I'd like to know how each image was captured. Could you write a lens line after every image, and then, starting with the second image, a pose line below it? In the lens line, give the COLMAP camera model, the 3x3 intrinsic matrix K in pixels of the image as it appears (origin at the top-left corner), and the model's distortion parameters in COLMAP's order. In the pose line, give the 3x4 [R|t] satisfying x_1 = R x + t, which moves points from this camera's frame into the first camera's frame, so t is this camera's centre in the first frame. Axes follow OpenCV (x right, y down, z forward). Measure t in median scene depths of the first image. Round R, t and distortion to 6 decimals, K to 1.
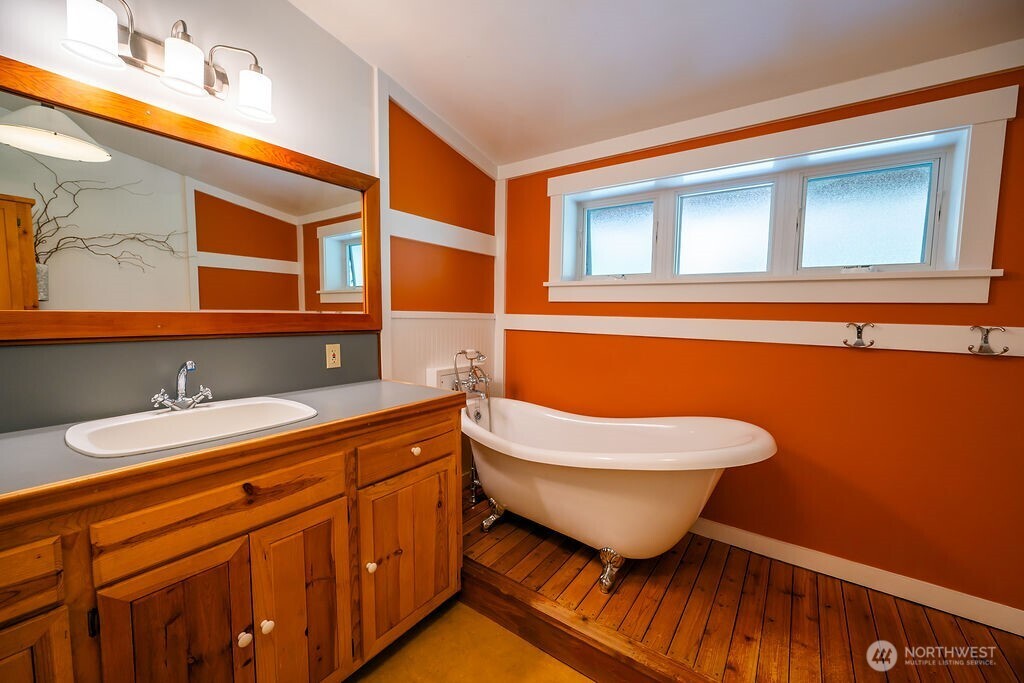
lens RADIAL K [[403.7, 0, 515.5], [0, 403.7, 343.7], [0, 0, 1]] dist [0.003872, 0.000608]
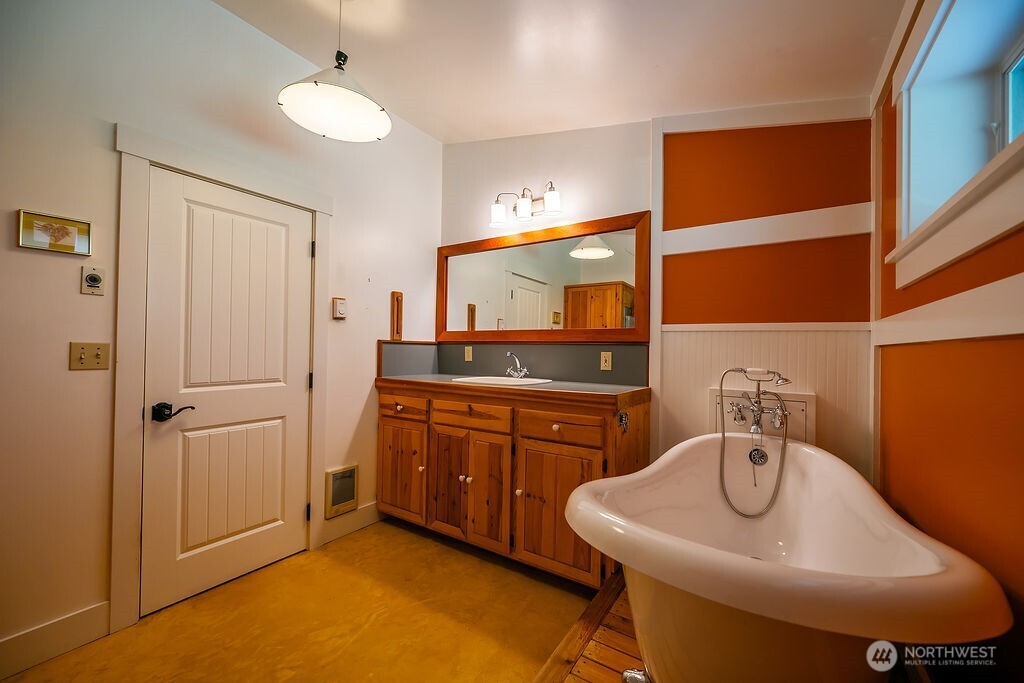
lens RADIAL K [[403.7, 0, 514.6], [0, 403.7, 346.6], [0, 0, 1]] dist [0.003872, 0.000608]
pose [[0.039305, -0.026823, -0.998867, 1.088335], [-0.091033, 0.995386, -0.030311, 0.064733], [0.995072, 0.092122, 0.036681, 0.845424]]
